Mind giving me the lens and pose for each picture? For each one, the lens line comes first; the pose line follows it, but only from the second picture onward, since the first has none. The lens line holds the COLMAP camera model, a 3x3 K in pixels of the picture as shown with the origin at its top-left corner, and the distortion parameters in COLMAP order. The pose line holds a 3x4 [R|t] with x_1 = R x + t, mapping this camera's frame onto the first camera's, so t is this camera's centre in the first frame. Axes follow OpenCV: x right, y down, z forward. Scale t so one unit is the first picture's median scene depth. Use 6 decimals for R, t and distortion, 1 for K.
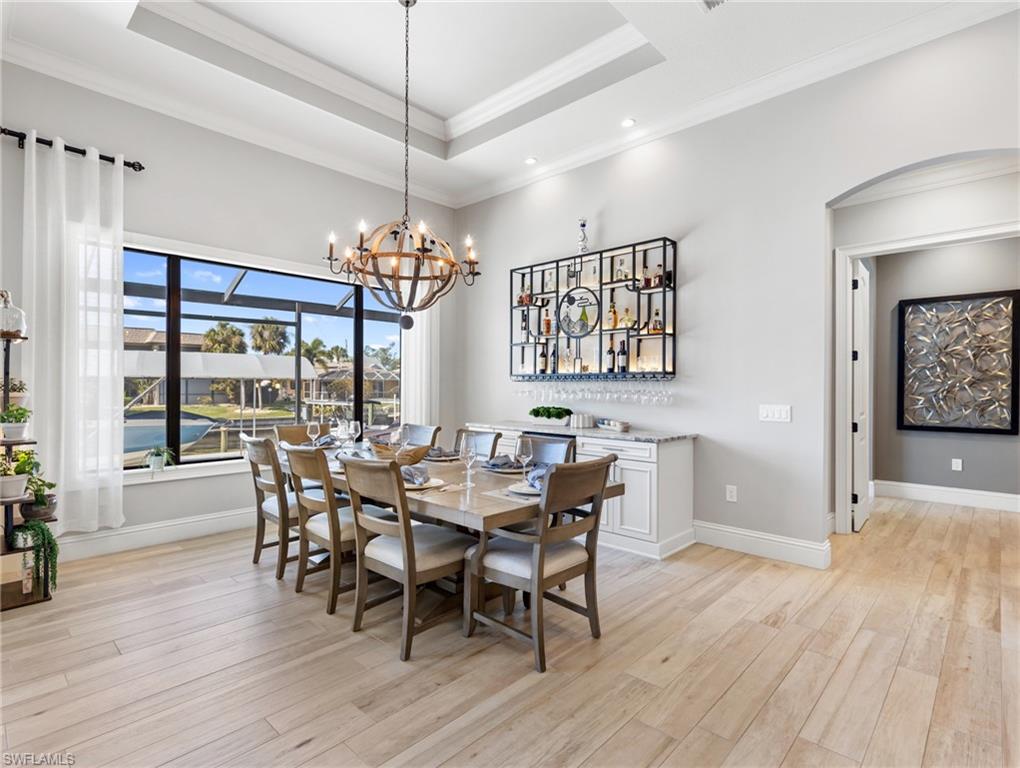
lens RADIAL K [[514.5, 0, 513.8], [0, 514.5, 385.8], [0, 0, 1]] dist [0.005537, -0.000902]
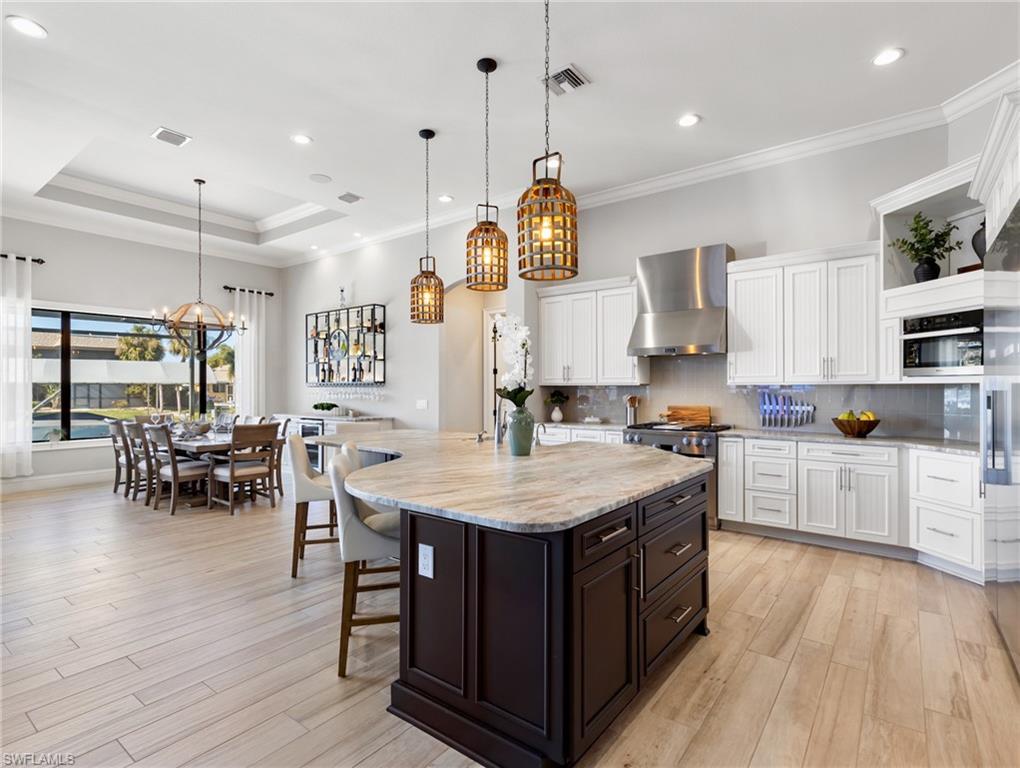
lens RADIAL K [[514.5, 0, 513.8], [0, 514.5, 385.8], [0, 0, 1]] dist [0.005537, -0.000902]
pose [[0.994563, -0.006138, 0.103958, 0.484426], [0.006354, 0.999978, -0.001749, -0.005347], [-0.103945, 0.002400, 0.994580, -0.643923]]
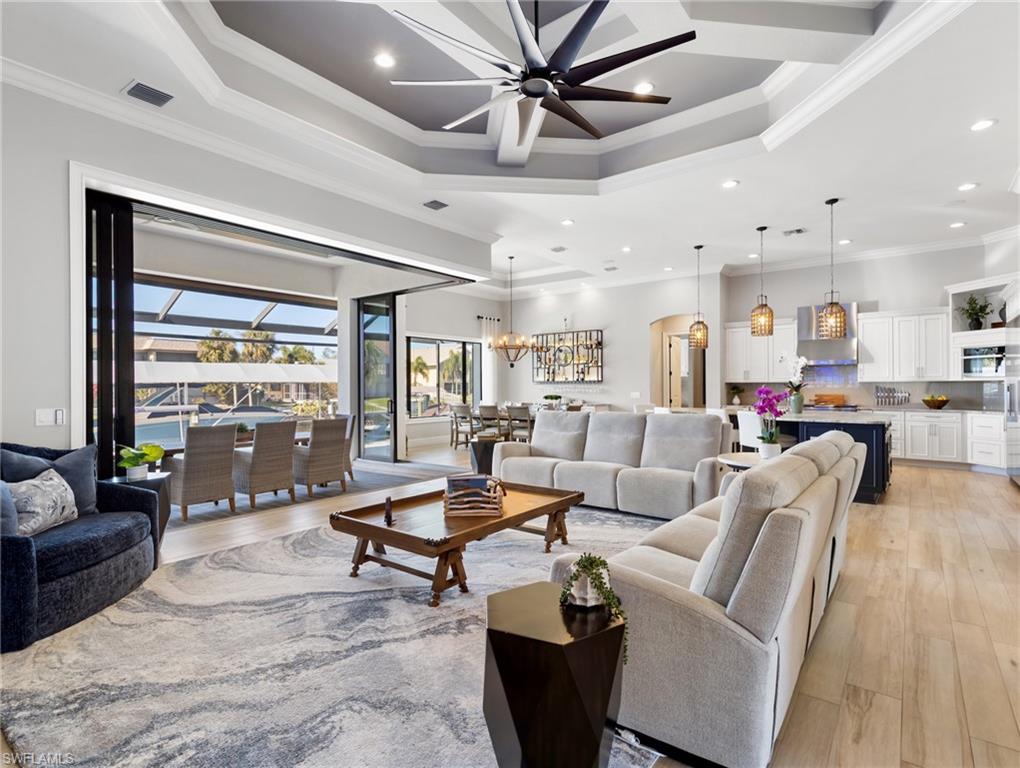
lens RADIAL K [[514.5, 0, 513.8], [0, 514.5, 385.8], [0, 0, 1]] dist [0.005537, -0.000902]
pose [[0.995377, -0.010641, 0.095458, -0.327582], [0.010471, 0.999943, 0.002286, -0.008648], [-0.095476, -0.001276, 0.995431, -1.332910]]
